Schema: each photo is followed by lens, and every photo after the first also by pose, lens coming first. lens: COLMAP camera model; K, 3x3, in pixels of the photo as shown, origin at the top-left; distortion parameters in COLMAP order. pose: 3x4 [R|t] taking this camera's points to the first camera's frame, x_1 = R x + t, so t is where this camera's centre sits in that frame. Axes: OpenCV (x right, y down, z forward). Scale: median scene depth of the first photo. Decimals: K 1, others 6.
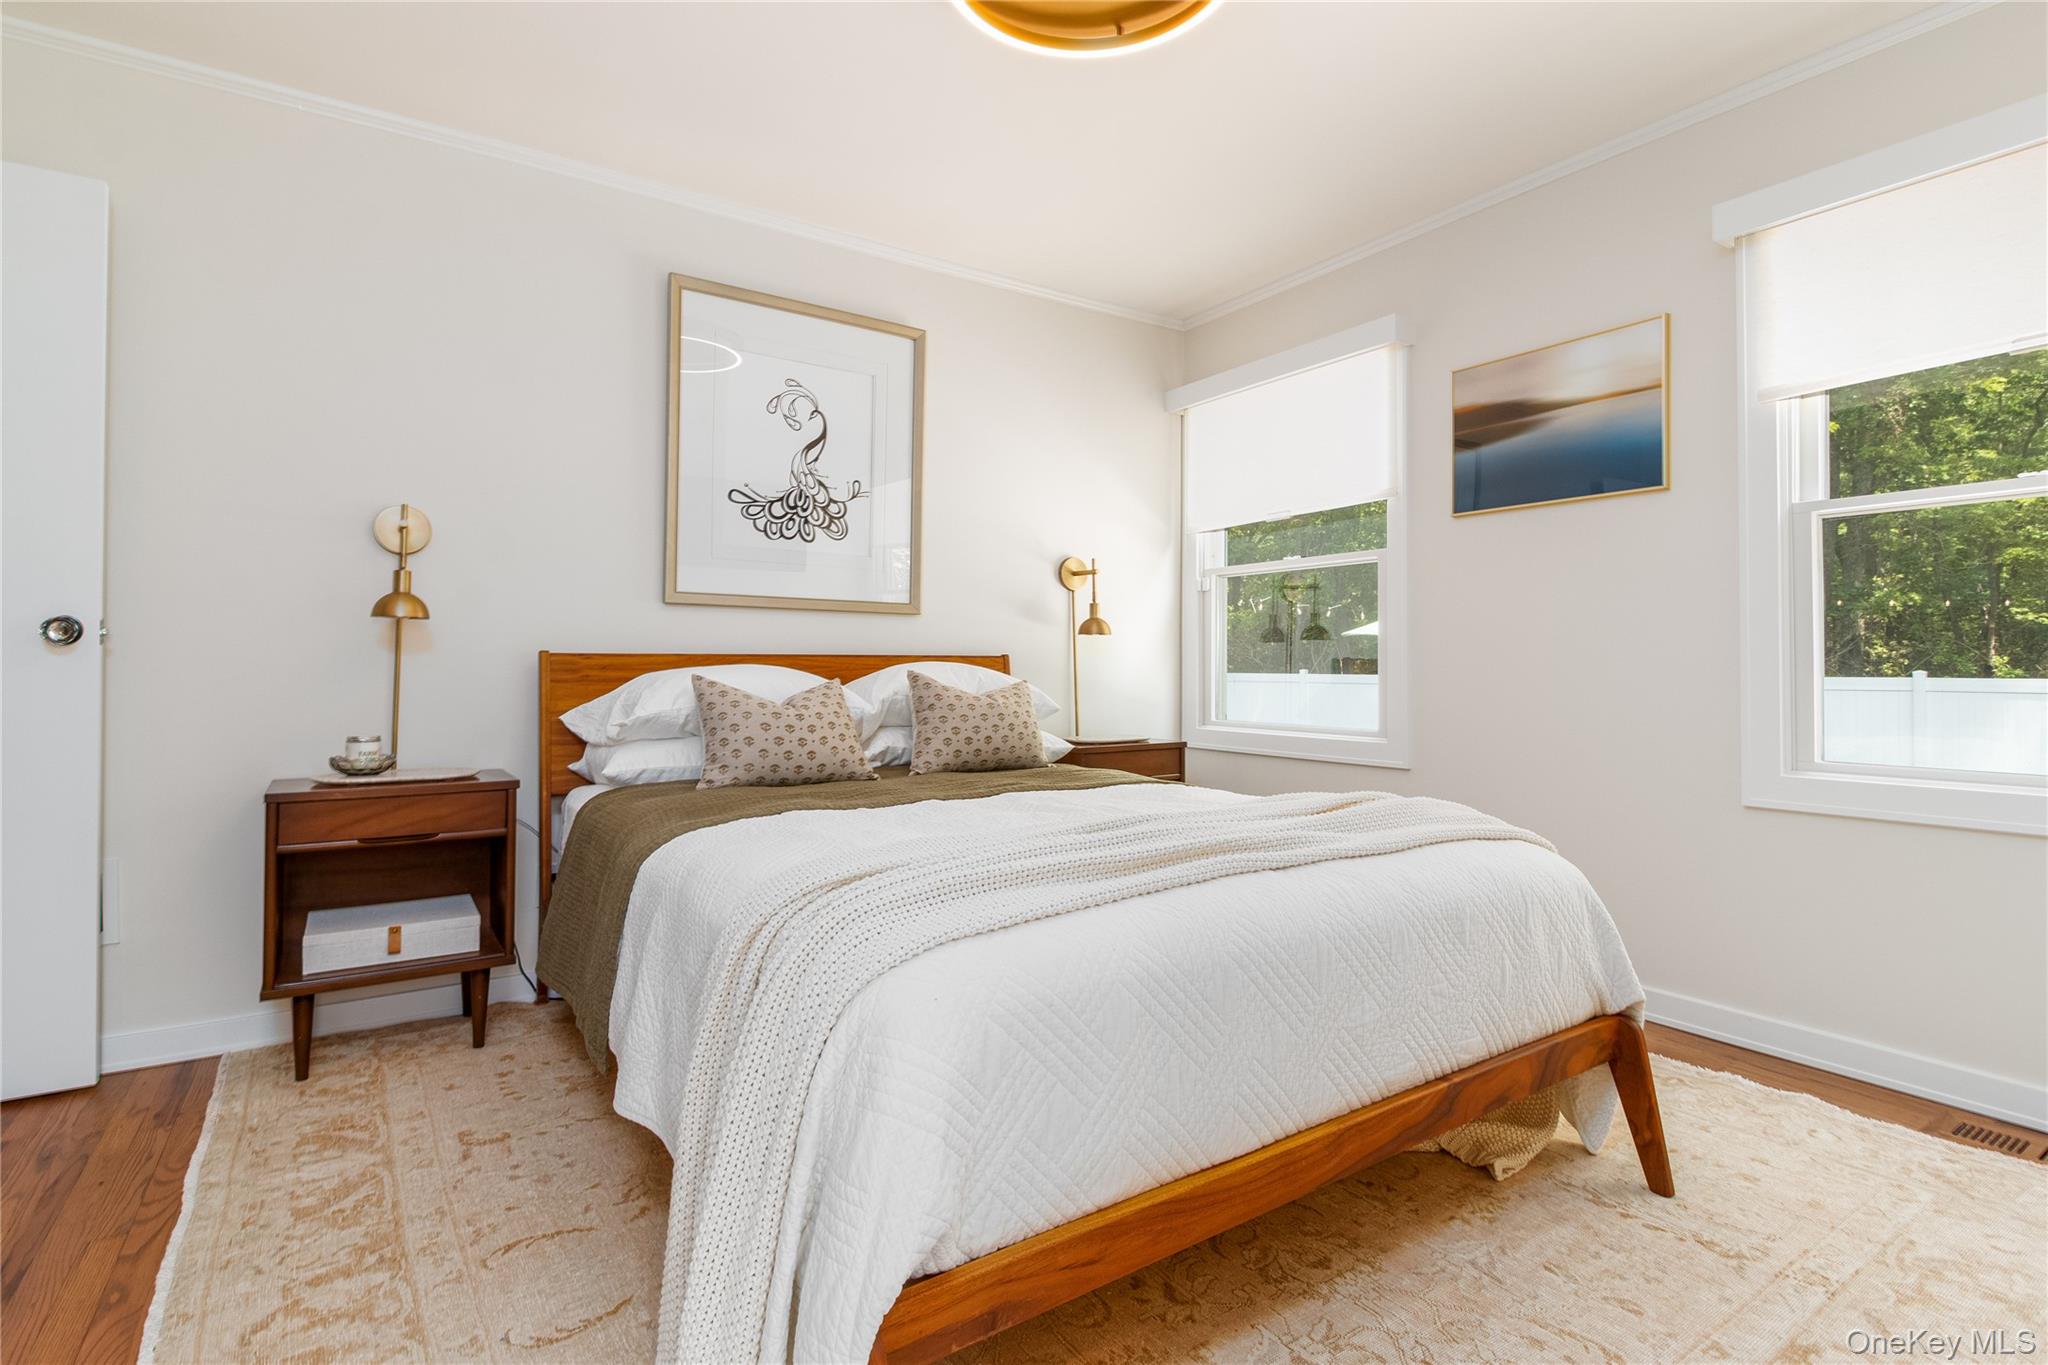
lens RADIAL K [[984.7, 0, 1020.3], [0, 984.7, 656.1], [0, 0, 1]] dist [0.000707, 0.000001]
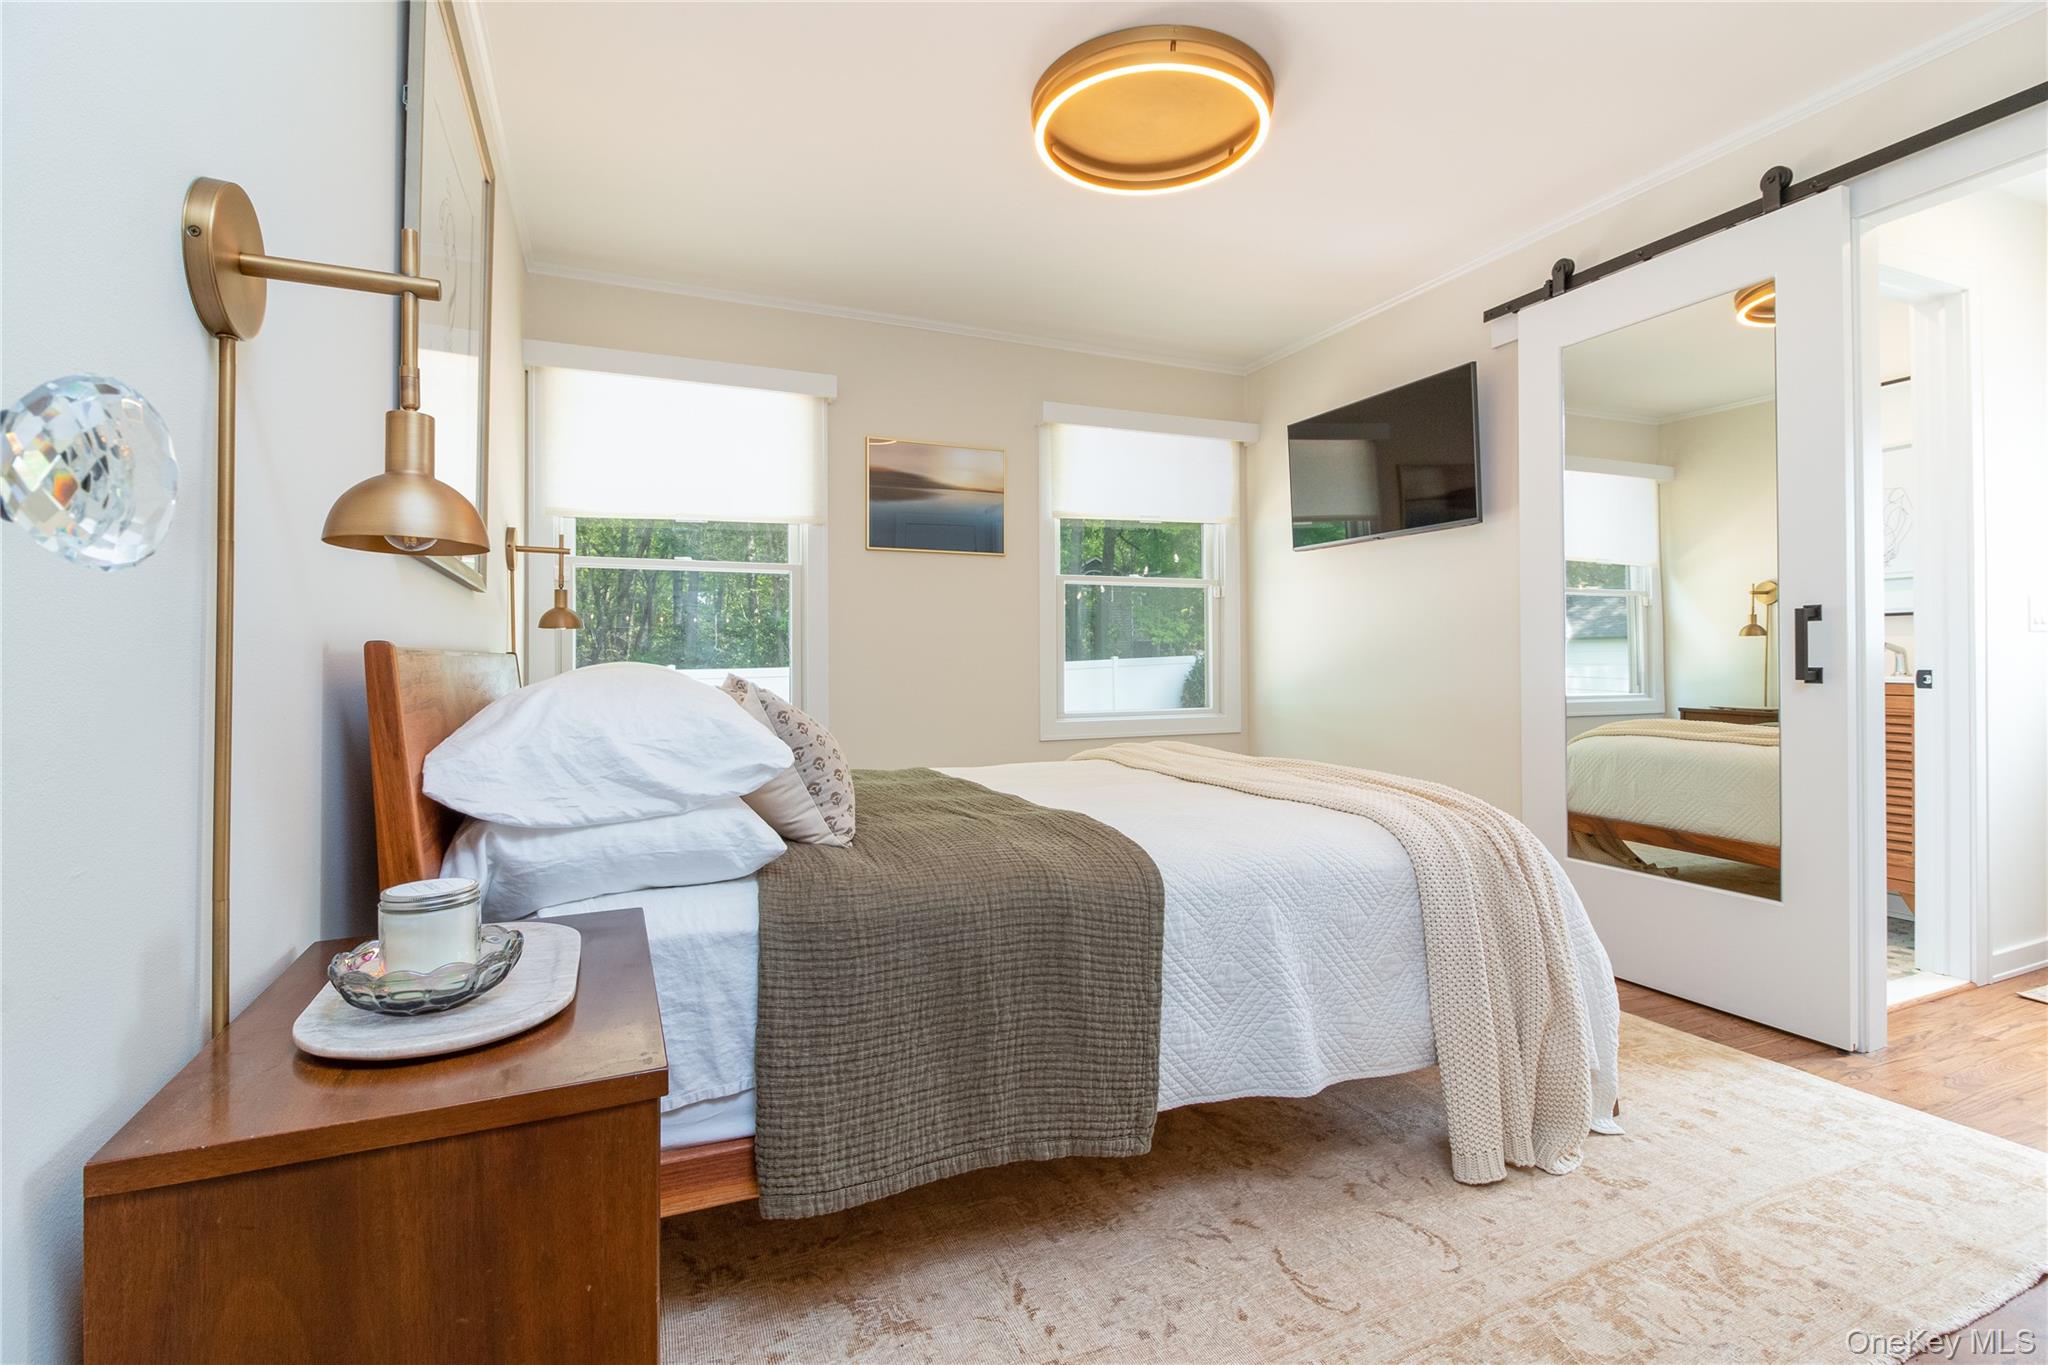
lens RADIAL K [[940.9, 0, 1028.6], [0, 940.9, 651.4], [0, 0, 1]] dist [0.004205, 0.000230]
pose [[0.176362, 0.009389, 0.984281, -0.854415], [-0.003659, 0.999954, -0.008883, 0.003970], [-0.984319, -0.002034, 0.176388, 0.662866]]
